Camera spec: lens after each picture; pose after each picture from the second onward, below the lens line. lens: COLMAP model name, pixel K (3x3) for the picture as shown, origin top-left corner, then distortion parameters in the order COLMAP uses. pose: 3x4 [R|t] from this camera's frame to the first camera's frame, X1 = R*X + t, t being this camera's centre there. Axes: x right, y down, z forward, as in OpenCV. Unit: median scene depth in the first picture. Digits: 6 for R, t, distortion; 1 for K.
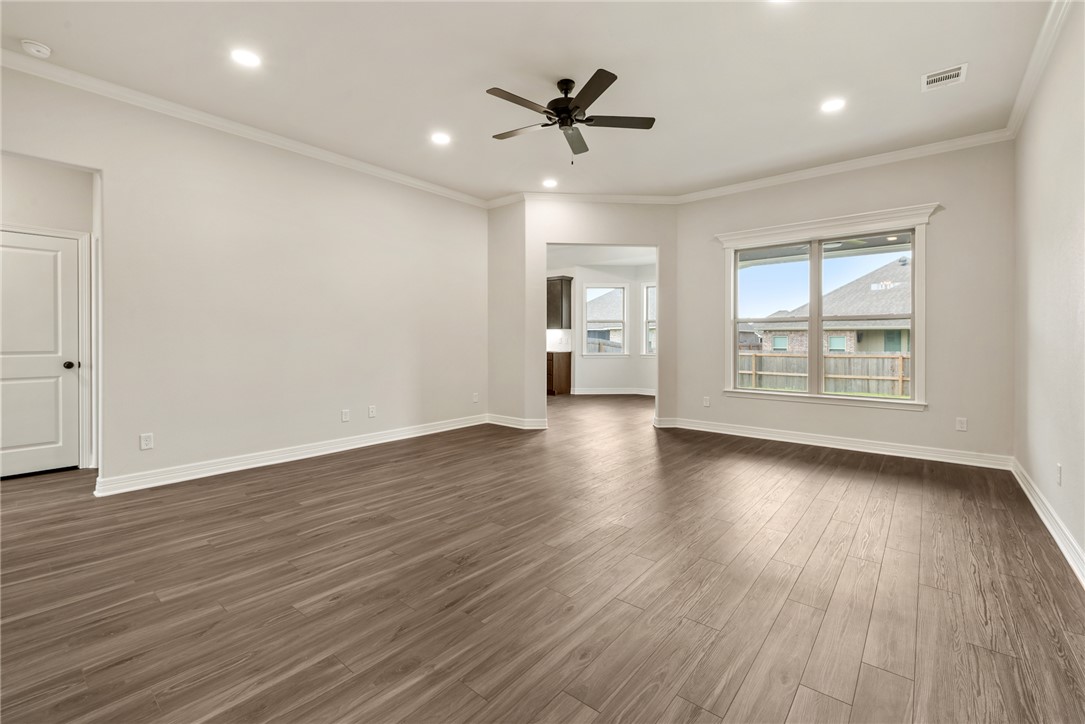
lens RADIAL K [[459.0, 0, 545.4], [0, 459.0, 341.7], [0, 0, 1]] dist [0.003582, -0.000116]
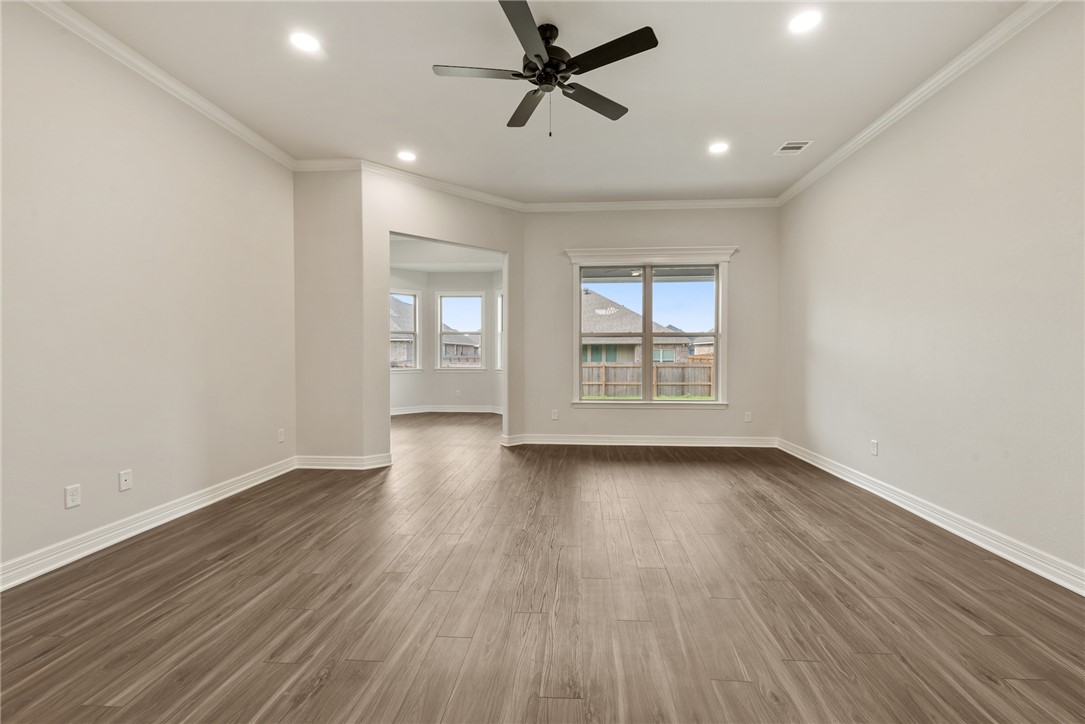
lens RADIAL K [[455.1, 0, 543.8], [0, 455.1, 359.2], [0, 0, 1]] dist [0.001999, -0.000150]
pose [[0.811816, -0.009154, 0.583842, -0.254741], [0.002999, 0.999929, 0.011508, -0.002134], [-0.583906, -0.007592, 0.811786, 0.214043]]
